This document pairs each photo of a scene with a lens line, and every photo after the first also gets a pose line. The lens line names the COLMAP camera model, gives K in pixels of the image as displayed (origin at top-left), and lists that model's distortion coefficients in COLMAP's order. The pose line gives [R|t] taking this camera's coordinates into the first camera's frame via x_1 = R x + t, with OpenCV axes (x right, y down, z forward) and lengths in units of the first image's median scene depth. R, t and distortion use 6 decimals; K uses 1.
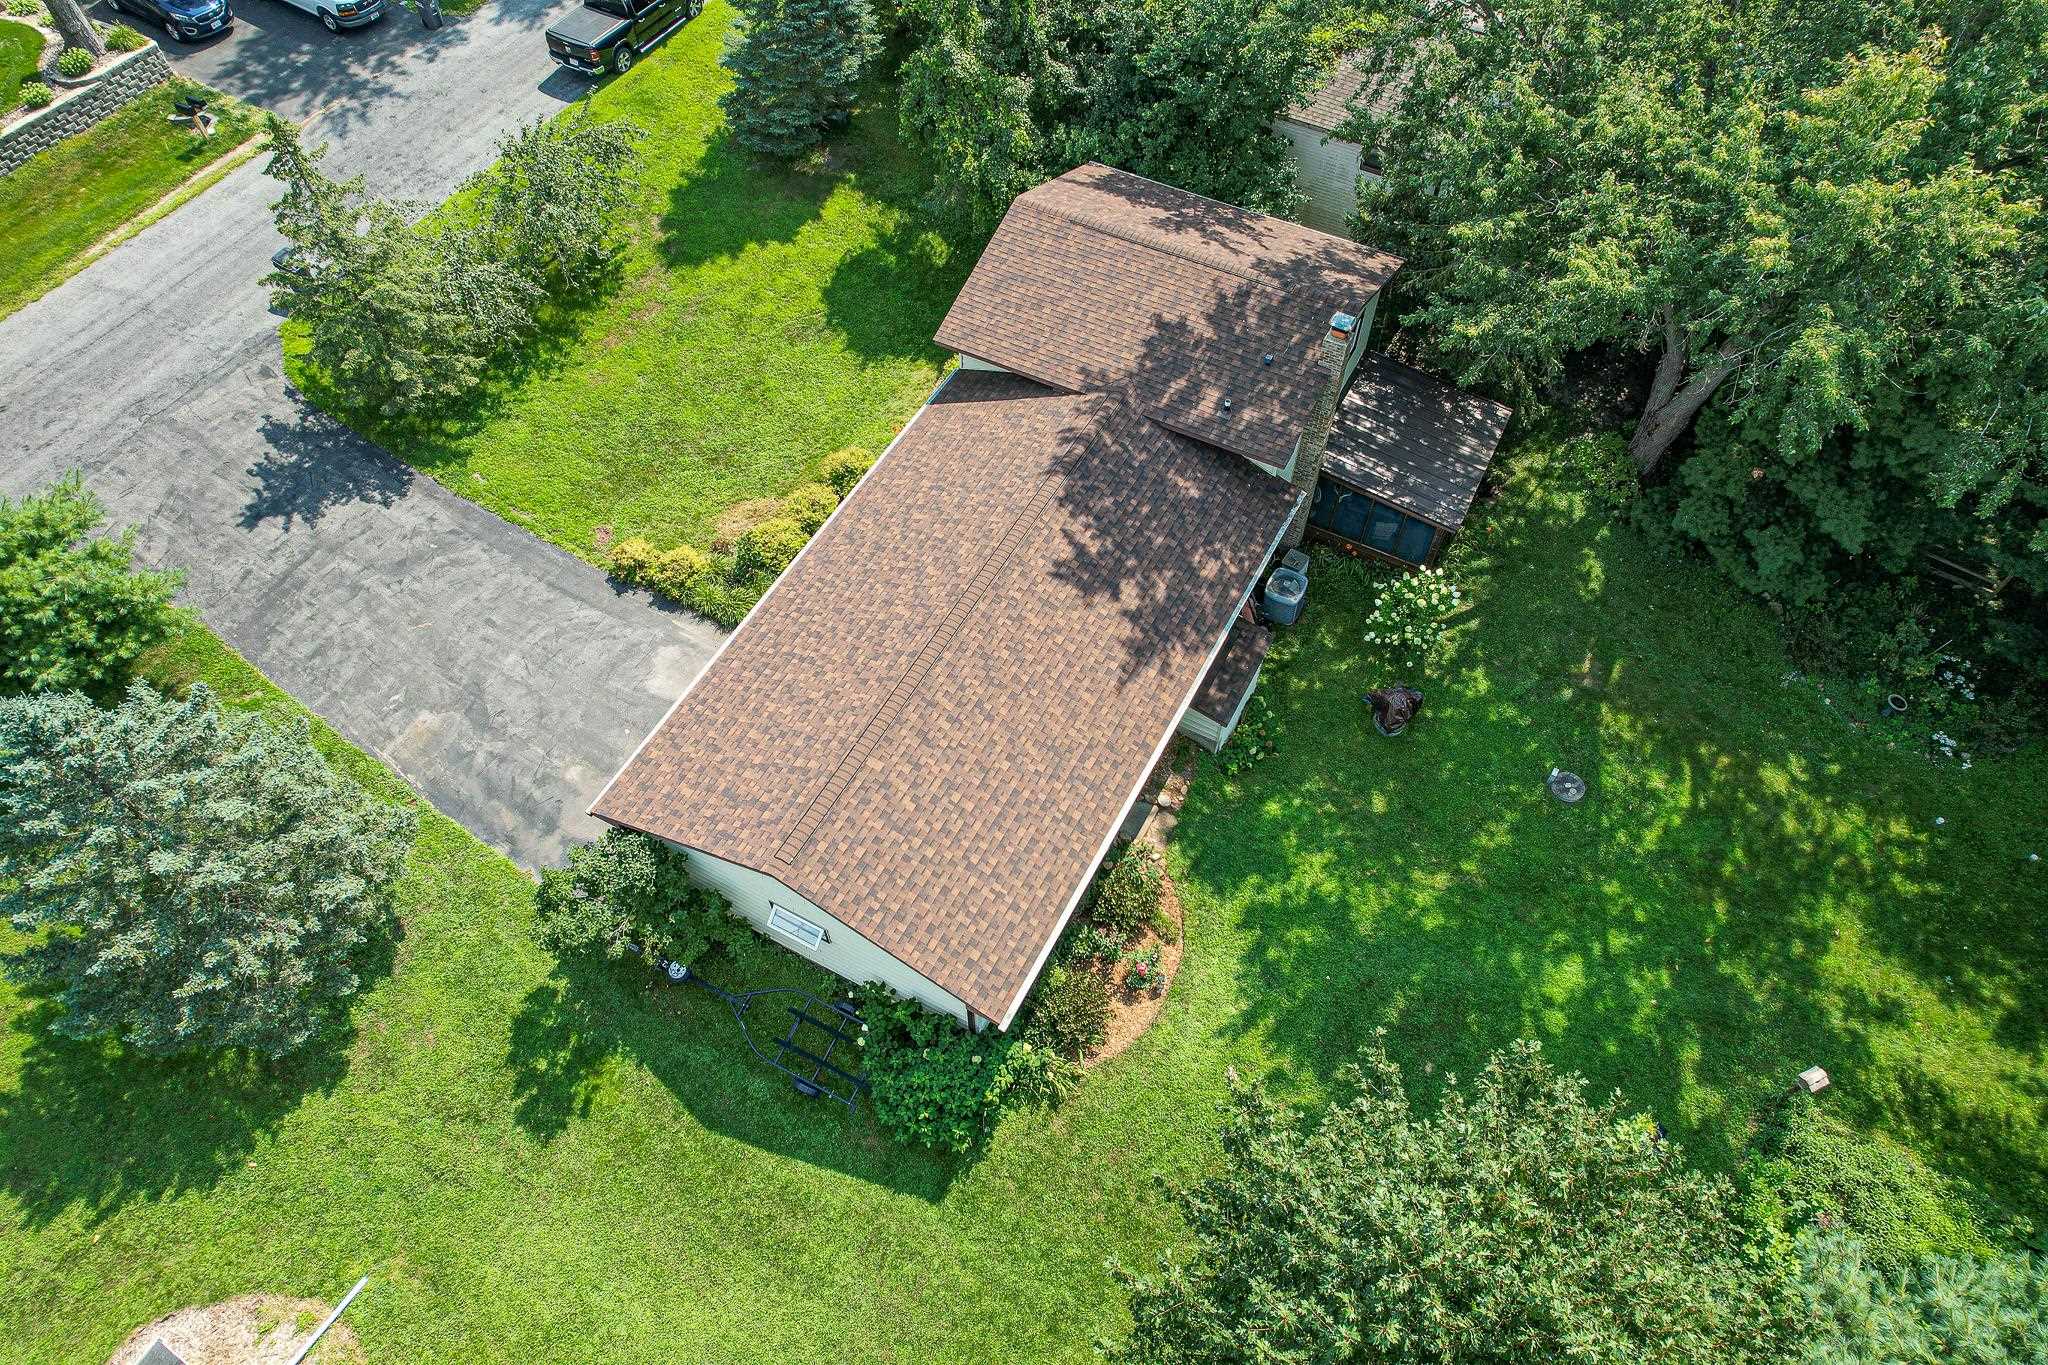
lens RADIAL K [[1310.8, 0, 1024.0], [0, 1310.8, 682.5], [0, 0, 1]] dist [-0.060571, 0.031997]
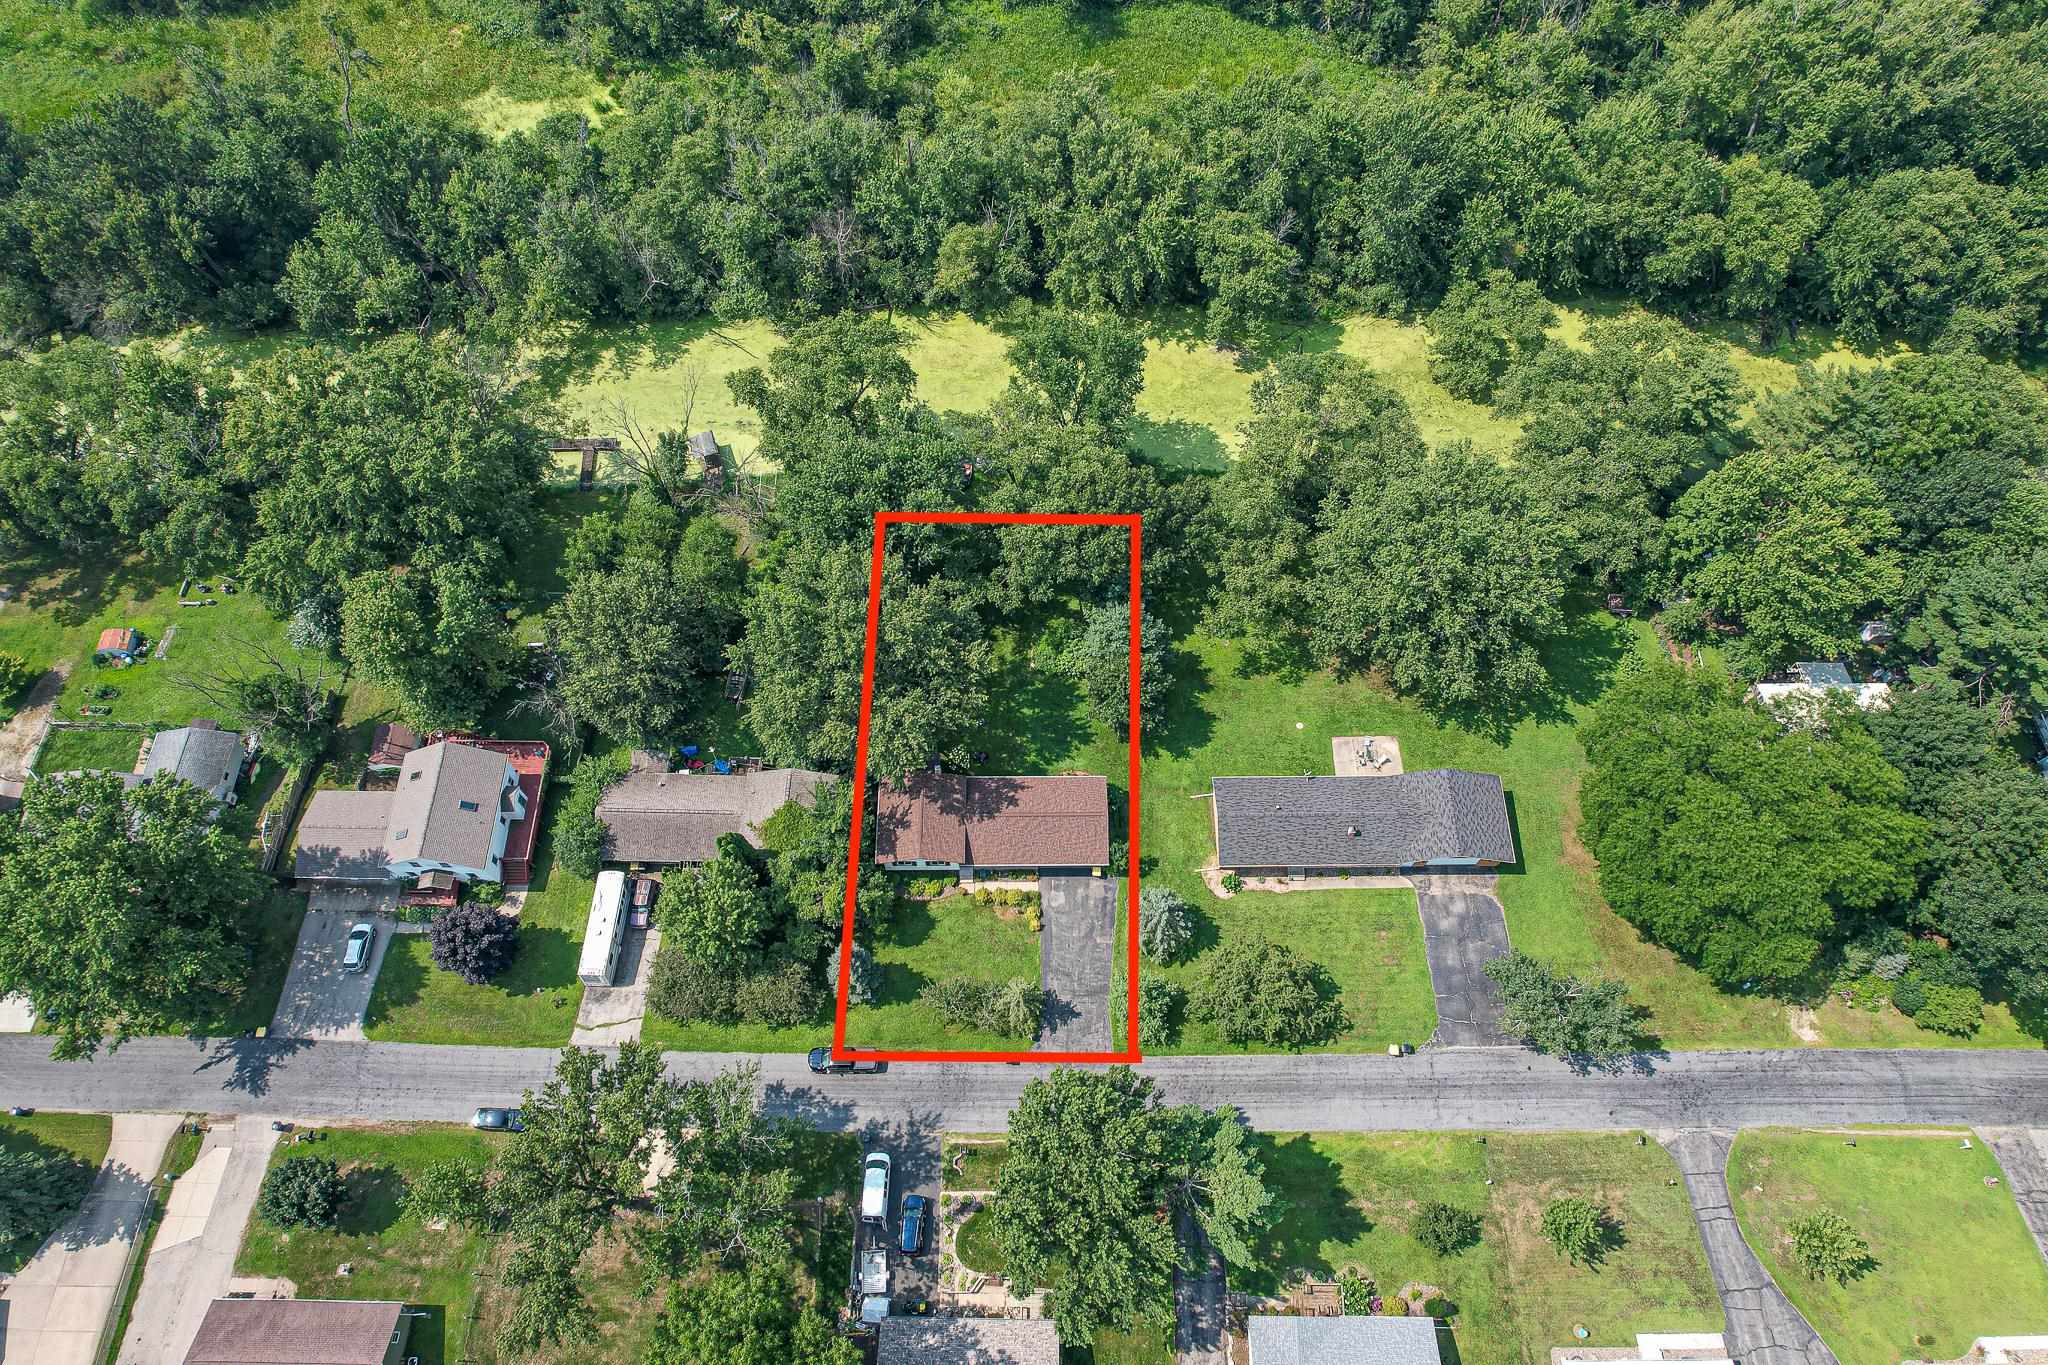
lens RADIAL K [[1310.8, 0, 1024.0], [0, 1310.8, 682.5], [0, 0, 1]] dist [-0.060571, 0.031997]
pose [[-0.472859, -0.779055, 0.411676, -1.377325], [0.728022, -0.082232, 0.680604, -2.820463], [-0.496375, 0.621539, 0.606053, -1.860392]]
